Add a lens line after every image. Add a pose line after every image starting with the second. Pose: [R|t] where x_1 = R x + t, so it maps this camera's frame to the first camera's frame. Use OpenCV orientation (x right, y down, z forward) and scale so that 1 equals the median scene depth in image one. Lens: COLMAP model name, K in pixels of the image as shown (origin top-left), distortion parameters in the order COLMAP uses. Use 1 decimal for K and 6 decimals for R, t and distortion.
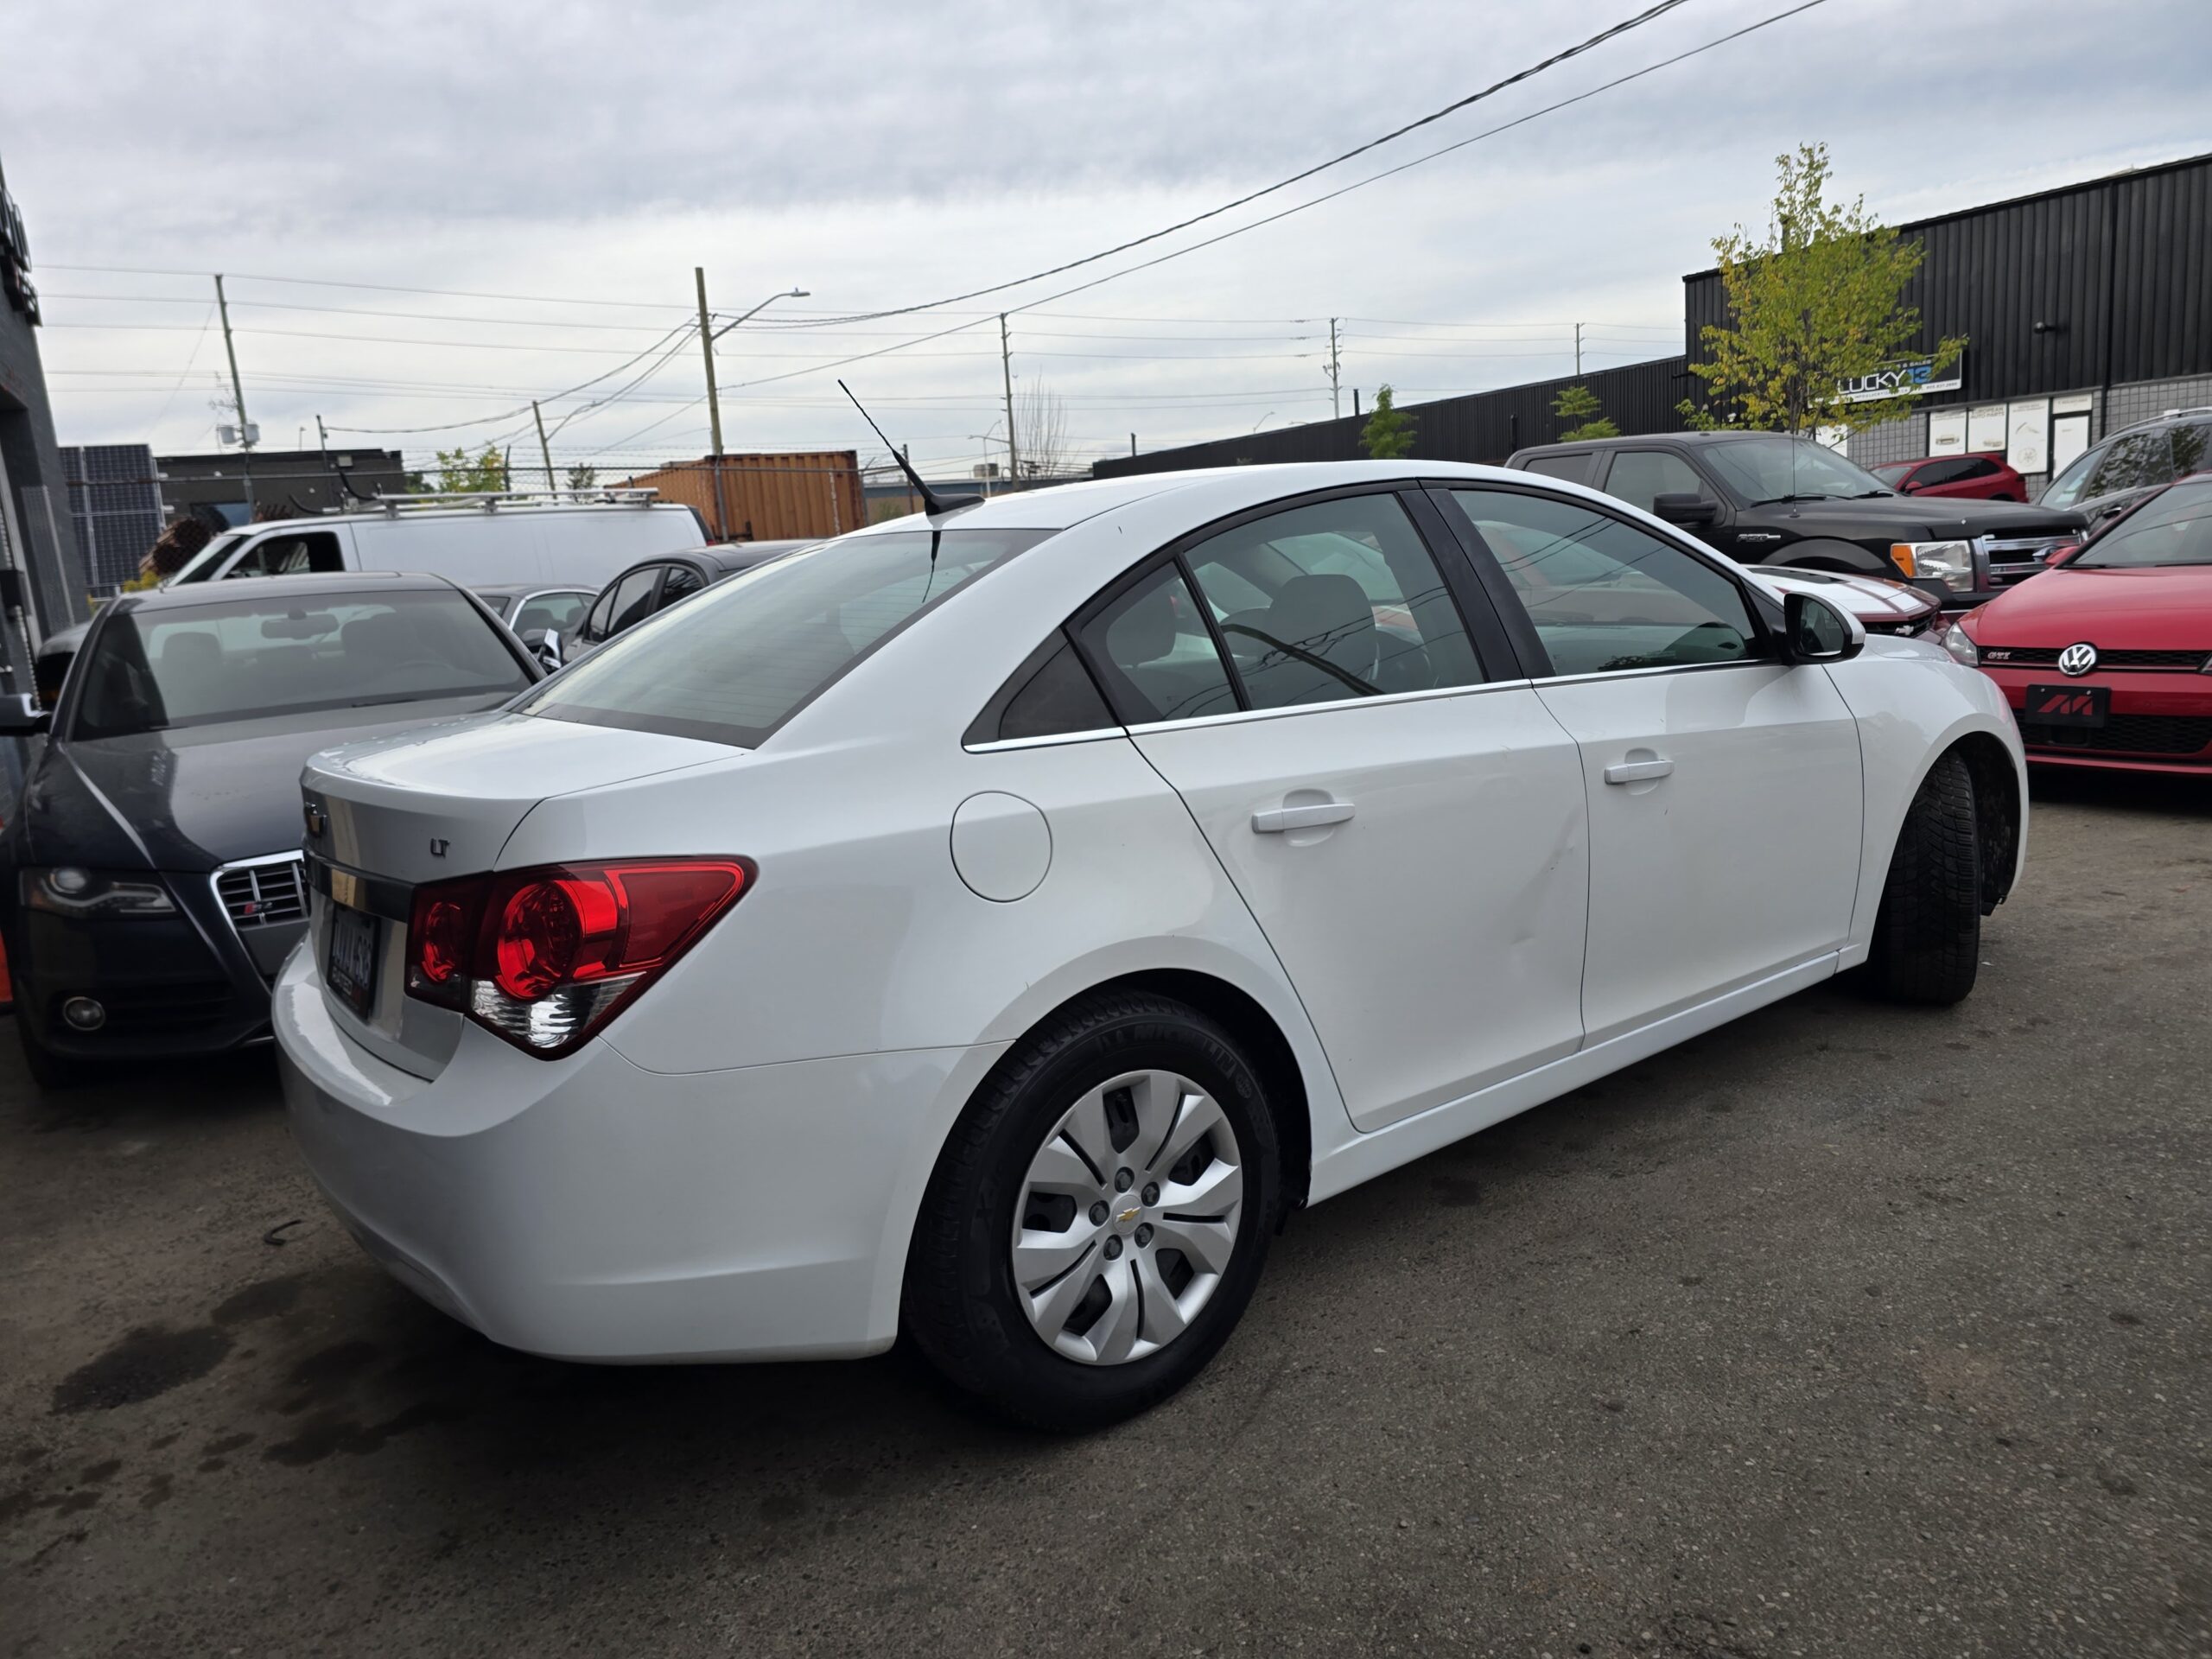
lens RADIAL K [[1484.6, 0, 1108.6], [0, 1484.6, 793.4], [0, 0, 1]] dist [0.058323, -0.060668]
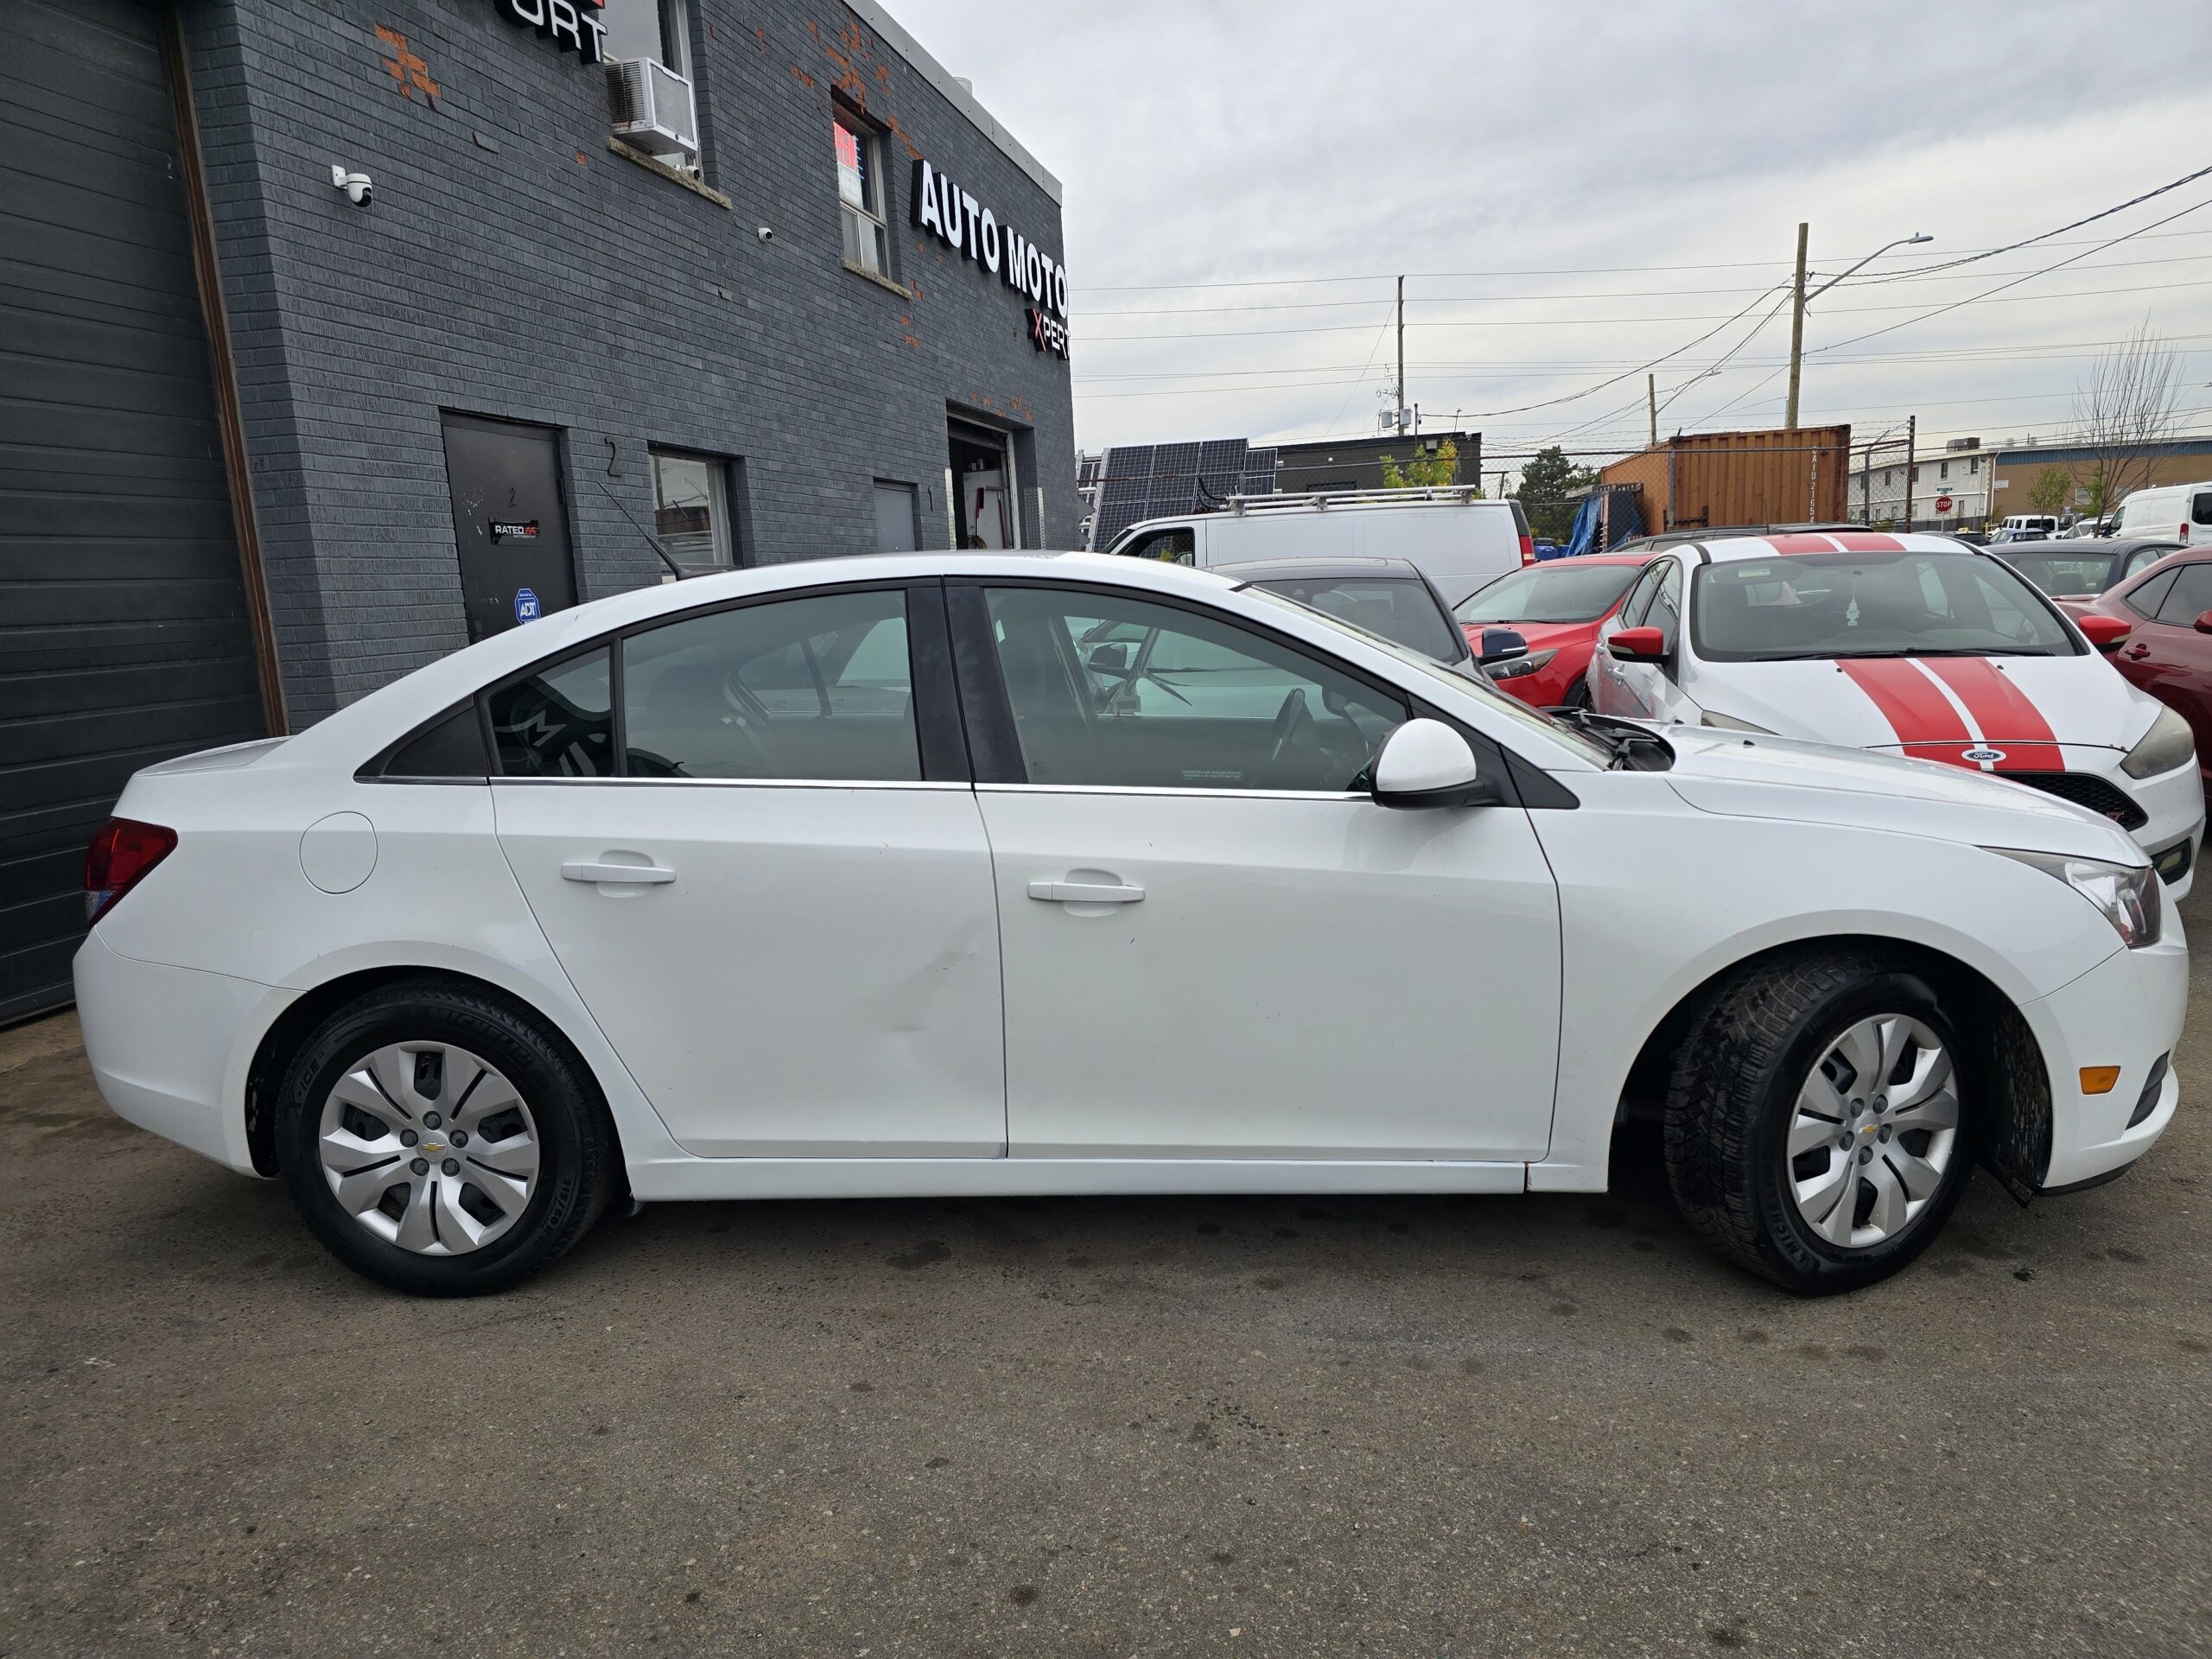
lens RADIAL K [[1461.8, 0, 1106.0], [0, 1461.8, 829.5], [0, 0, 1]] dist [0.079601, -0.083966]
pose [[0.751599, 0.150355, -0.642256, 0.962816], [-0.121332, 0.988574, 0.089441, -0.140507], [0.648366, 0.010702, 0.761254, 0.294803]]
